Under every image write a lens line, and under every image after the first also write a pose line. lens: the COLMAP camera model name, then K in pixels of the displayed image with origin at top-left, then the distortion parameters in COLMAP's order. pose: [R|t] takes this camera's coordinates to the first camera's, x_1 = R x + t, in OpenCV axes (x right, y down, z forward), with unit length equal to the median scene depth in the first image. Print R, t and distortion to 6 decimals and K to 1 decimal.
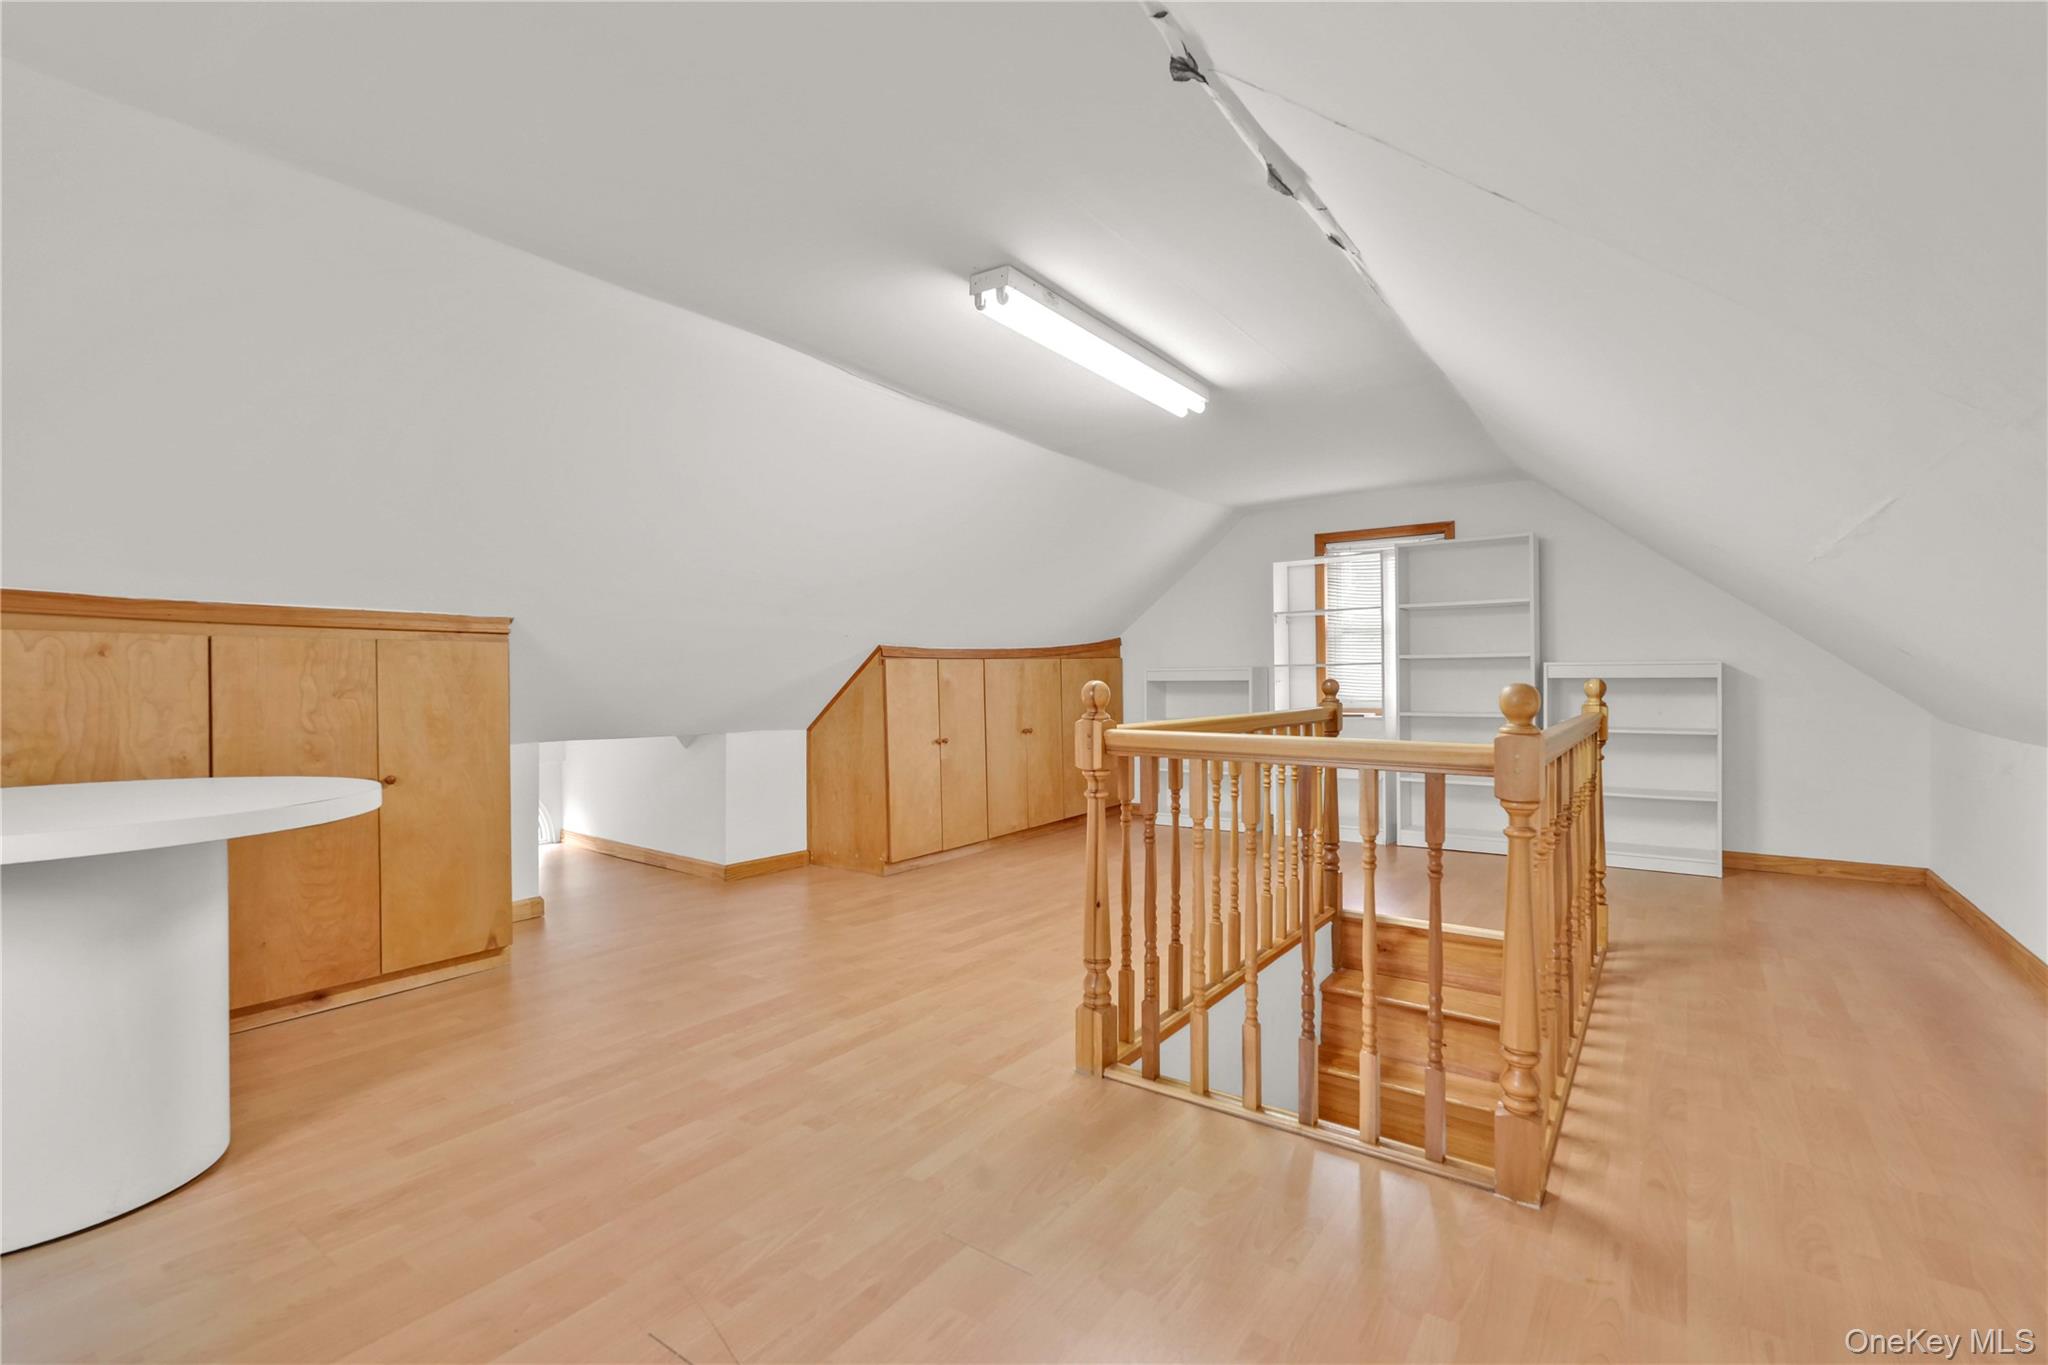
lens RADIAL K [[936.6, 0, 1025.7], [0, 936.6, 679.3], [0, 0, 1]] dist [-0.020569, 0.014761]
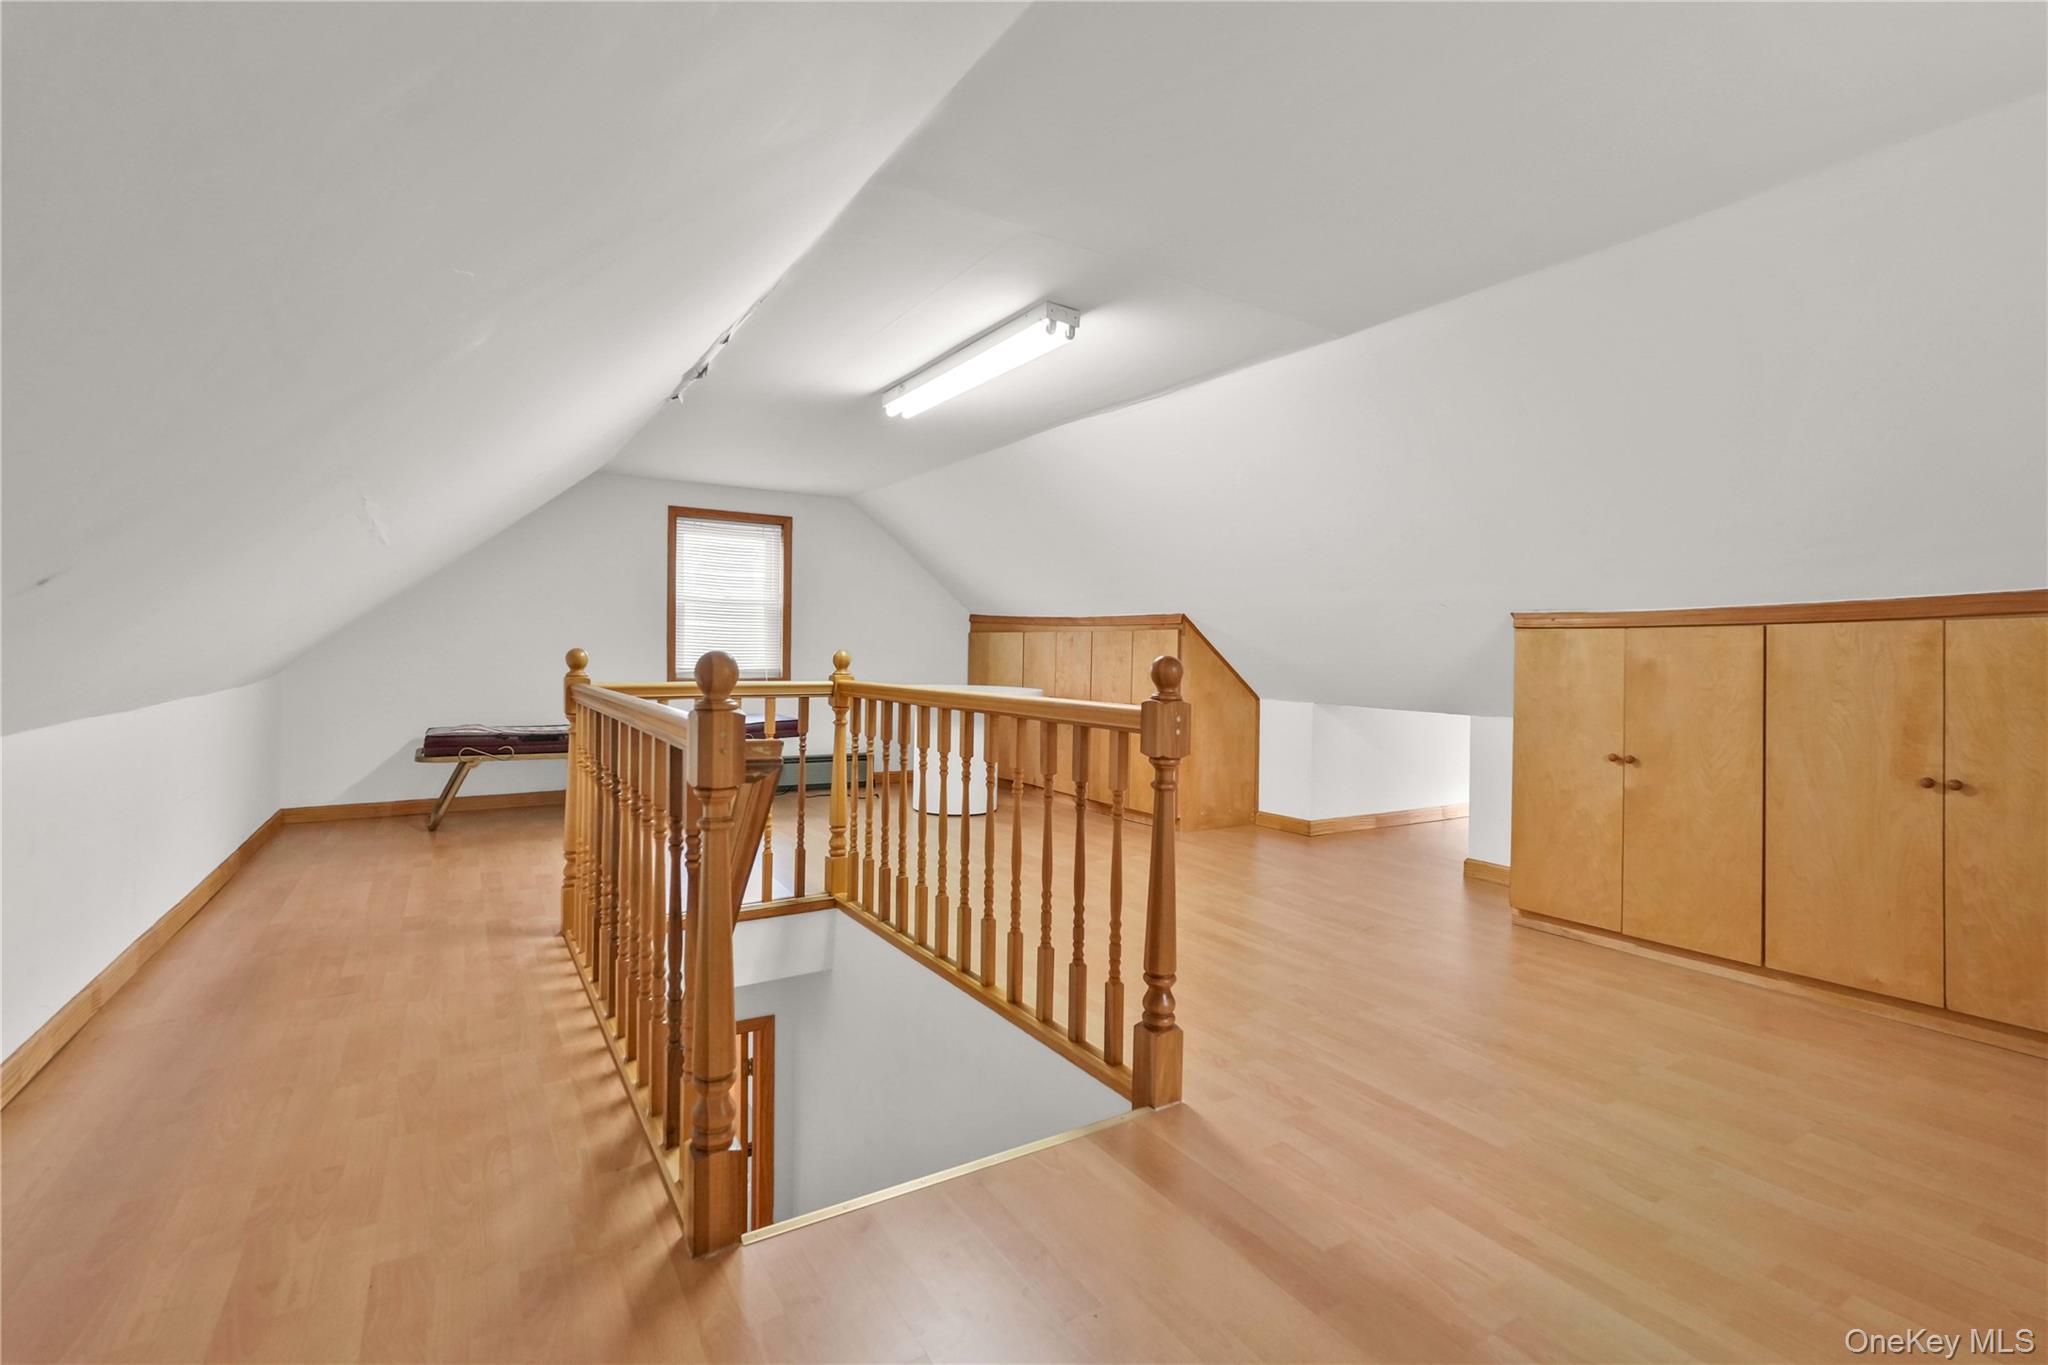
lens RADIAL K [[920.6, 0, 1024.0], [0, 920.6, 682.5], [0, 0, 1]] dist [-0.016788, 0.006191]
pose [[-0.386683, 0.029337, -0.921746, 1.127440], [-0.013472, 0.999208, 0.037454, -0.005488], [0.922114, 0.026900, -0.385981, 1.536011]]
